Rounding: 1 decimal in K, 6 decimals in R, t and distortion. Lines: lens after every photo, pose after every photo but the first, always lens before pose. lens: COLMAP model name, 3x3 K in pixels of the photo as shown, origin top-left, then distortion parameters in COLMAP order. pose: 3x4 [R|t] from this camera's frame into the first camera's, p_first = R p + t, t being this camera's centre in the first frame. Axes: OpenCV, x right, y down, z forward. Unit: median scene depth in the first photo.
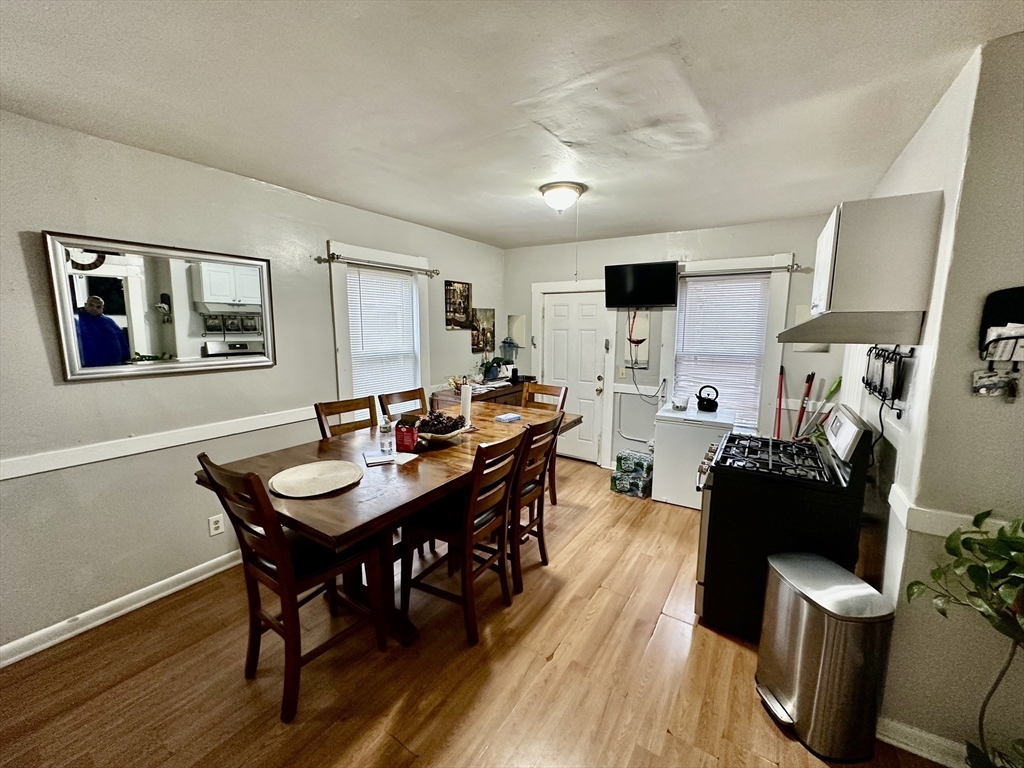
lens RADIAL K [[406.5, 0, 512.0], [0, 406.5, 384.0], [0, 0, 1]] dist [-0.000915, 0.000064]
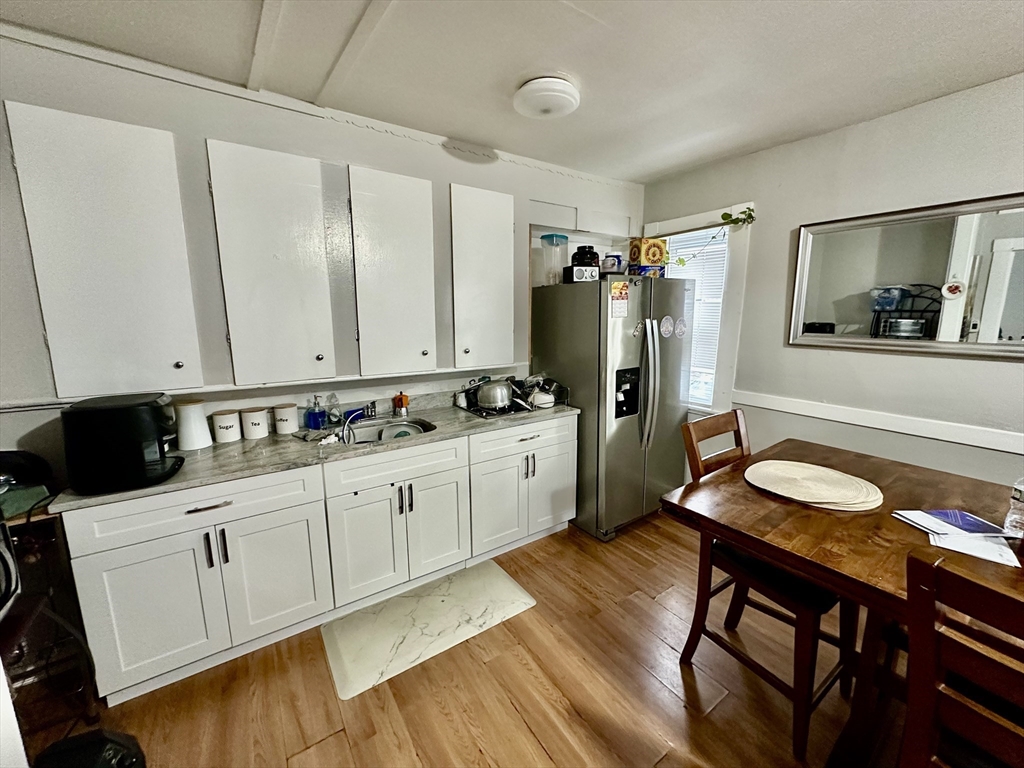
lens RADIAL K [[406.5, 0, 512.0], [0, 406.5, 384.0], [0, 0, 1]] dist [-0.000915, 0.000064]
pose [[-0.373865, 0.153320, -0.914723, 0.406283], [-0.144559, 0.964556, 0.220757, -0.042820], [0.916148, 0.214765, -0.338450, 0.666577]]
